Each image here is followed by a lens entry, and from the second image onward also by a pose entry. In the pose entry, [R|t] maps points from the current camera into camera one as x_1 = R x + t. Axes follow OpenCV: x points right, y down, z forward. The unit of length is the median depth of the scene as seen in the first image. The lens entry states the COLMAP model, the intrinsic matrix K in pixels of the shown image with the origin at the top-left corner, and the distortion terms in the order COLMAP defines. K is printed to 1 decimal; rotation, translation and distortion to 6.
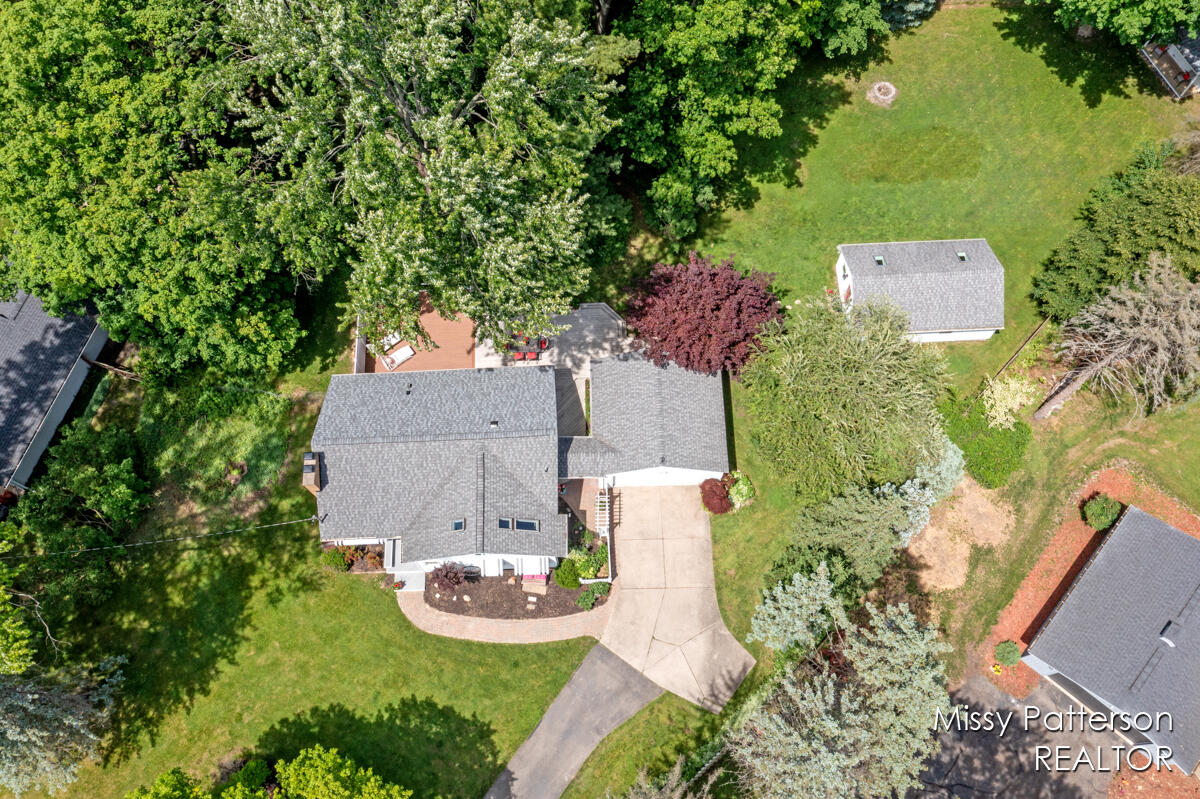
lens RADIAL K [[972.1, 0, 600.0], [0, 972.1, 399.5], [0, 0, 1]] dist [0.001356, -0.002129]
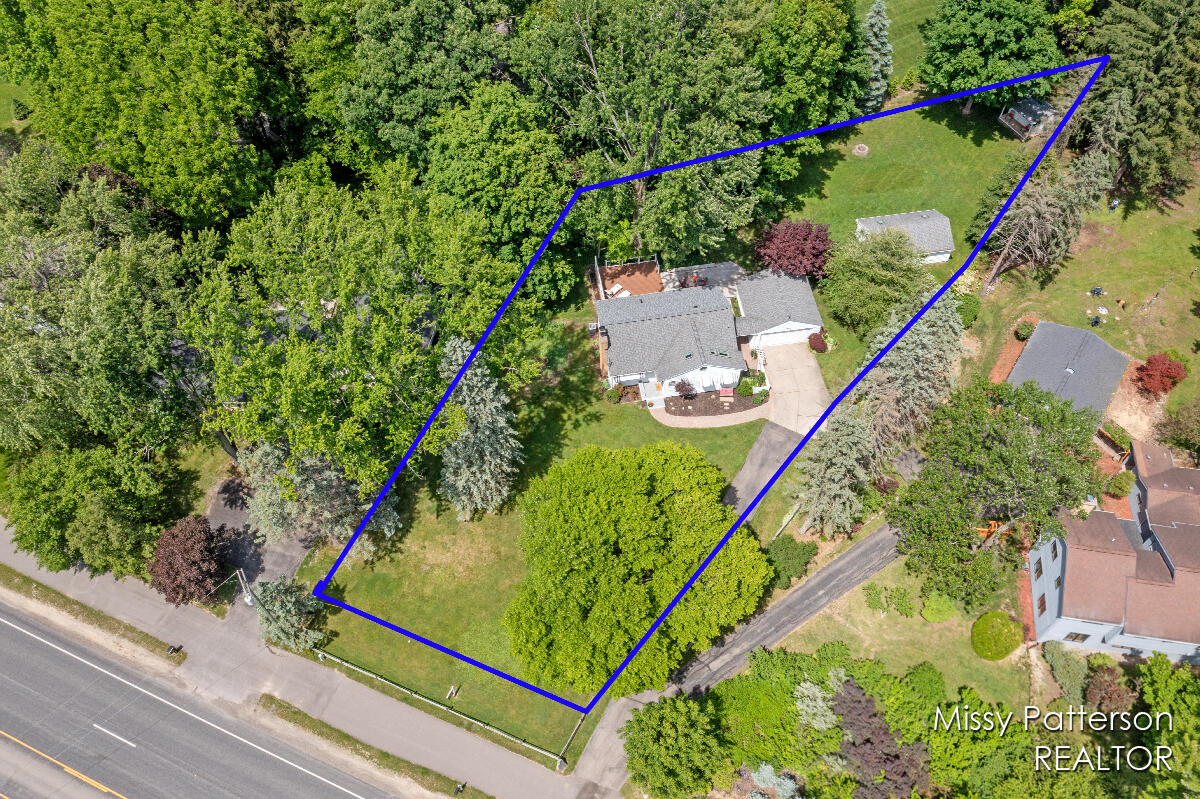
lens RADIAL K [[972.1, 0, 600.0], [0, 972.1, 399.5], [0, 0, 1]] dist [0.001356, -0.002129]
pose [[0.993183, -0.095672, 0.066589, -0.408528], [0.107831, 0.971051, -0.213150, 0.539342], [-0.044269, 0.218877, 0.974748, -0.710929]]
